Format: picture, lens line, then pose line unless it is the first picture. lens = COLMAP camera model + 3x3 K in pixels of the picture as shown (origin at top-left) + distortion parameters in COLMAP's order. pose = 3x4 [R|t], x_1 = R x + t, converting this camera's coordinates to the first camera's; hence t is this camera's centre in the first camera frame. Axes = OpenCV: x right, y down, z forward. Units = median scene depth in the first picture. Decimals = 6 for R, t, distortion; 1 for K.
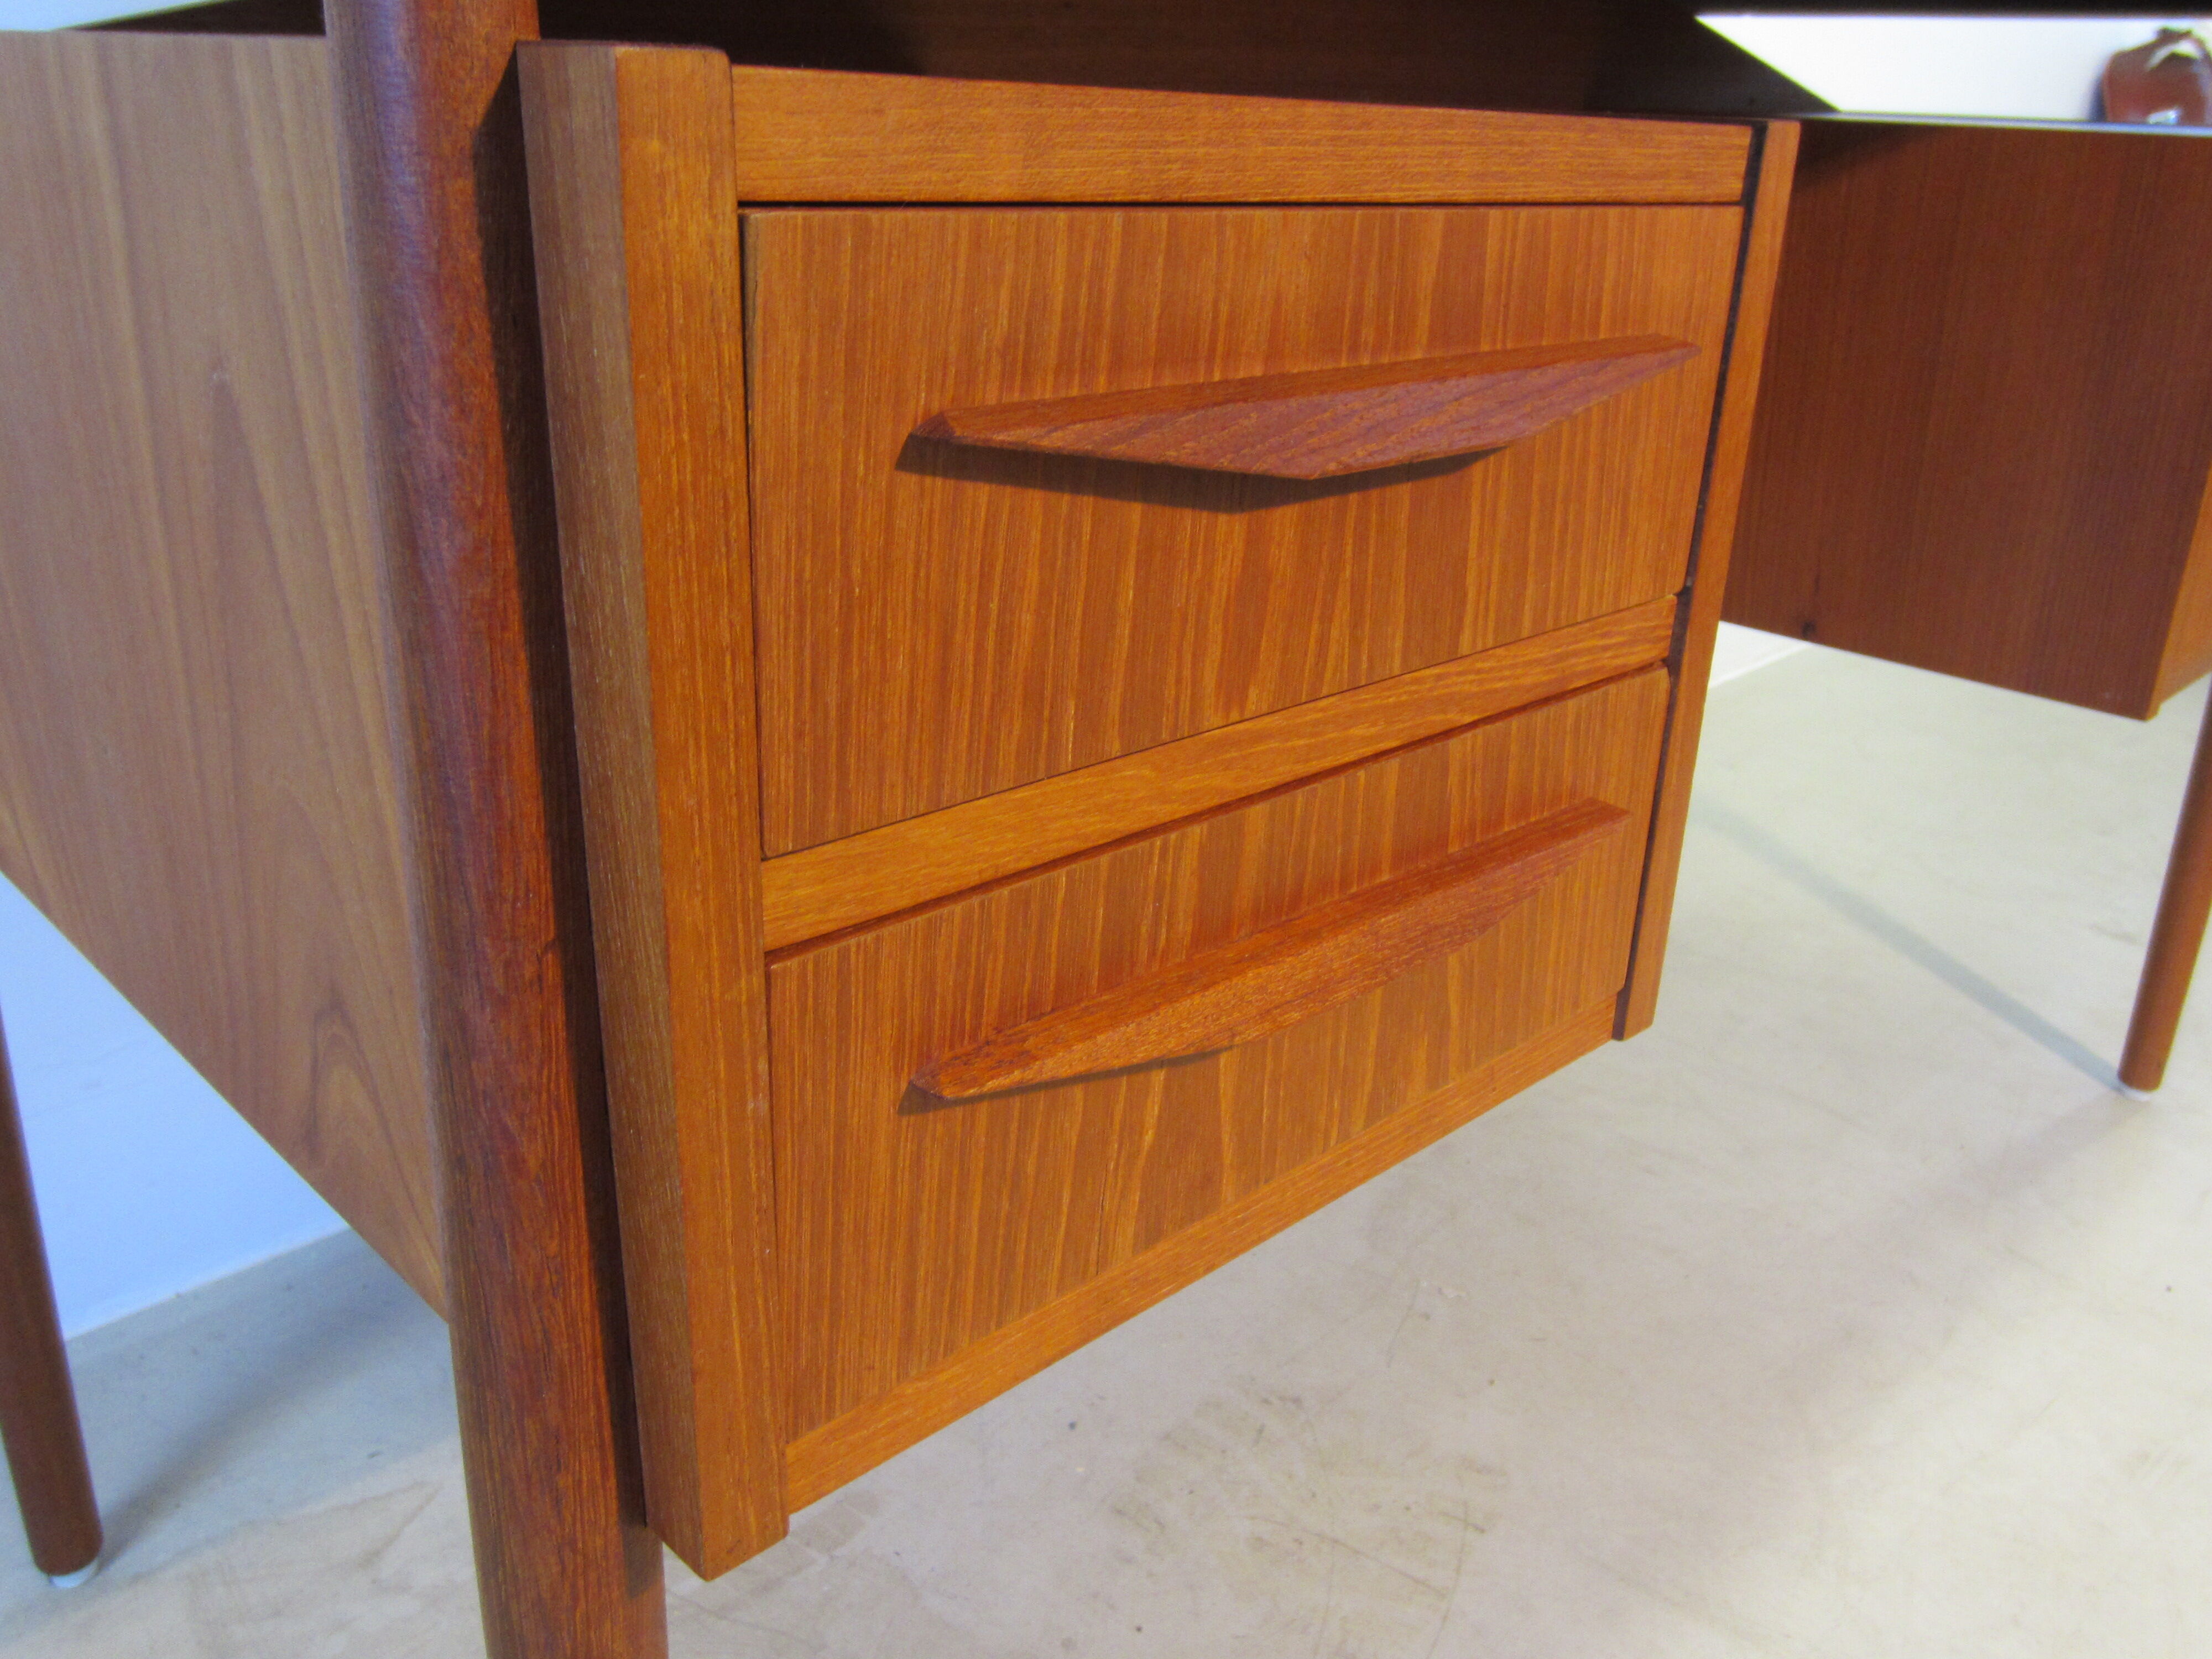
lens RADIAL K [[1824.8, 0, 1111.8], [0, 1824.8, 813.0], [0, 0, 1]] dist [-0.015914, 0.007782]
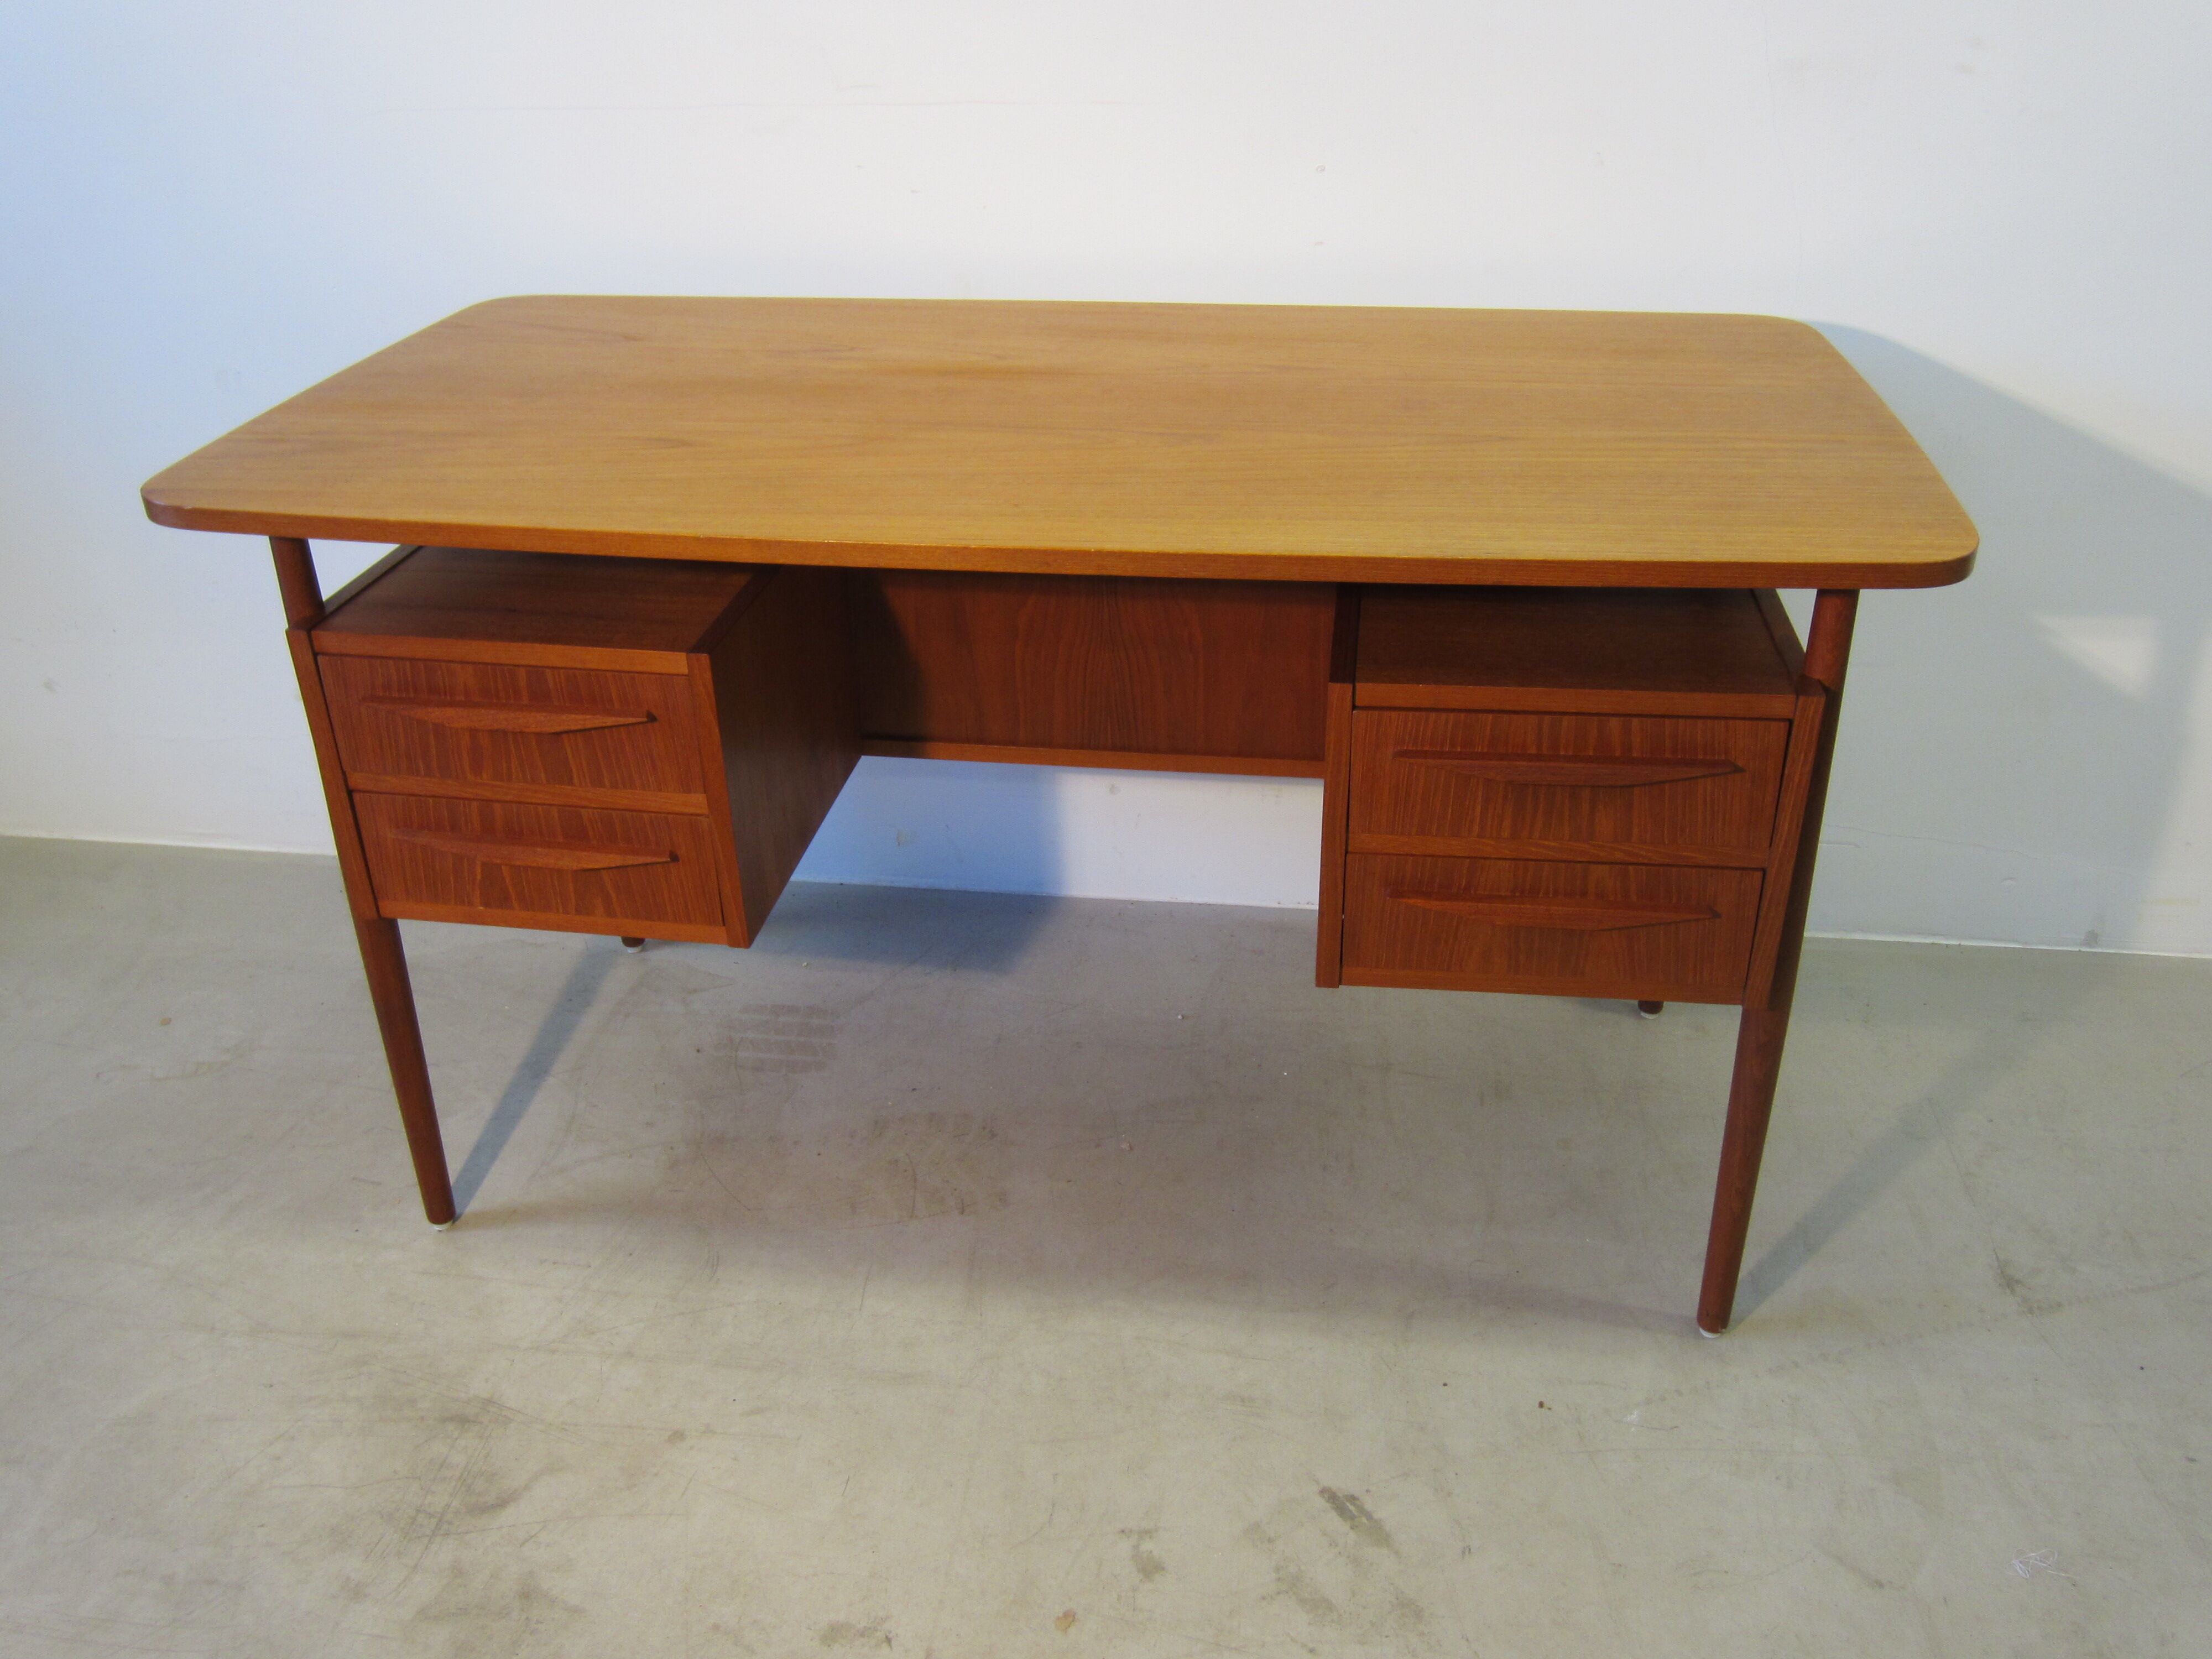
lens RADIAL K [[1824.8, 0, 1120.4], [0, 1824.8, 832.9], [0, 0, 1]] dist [-0.015914, 0.007782]
pose [[0.603633, 0.351935, -0.715380, 3.604058], [-0.261351, 0.935063, 0.239484, -1.196373], [0.753208, 0.042405, 0.656414, -0.493618]]
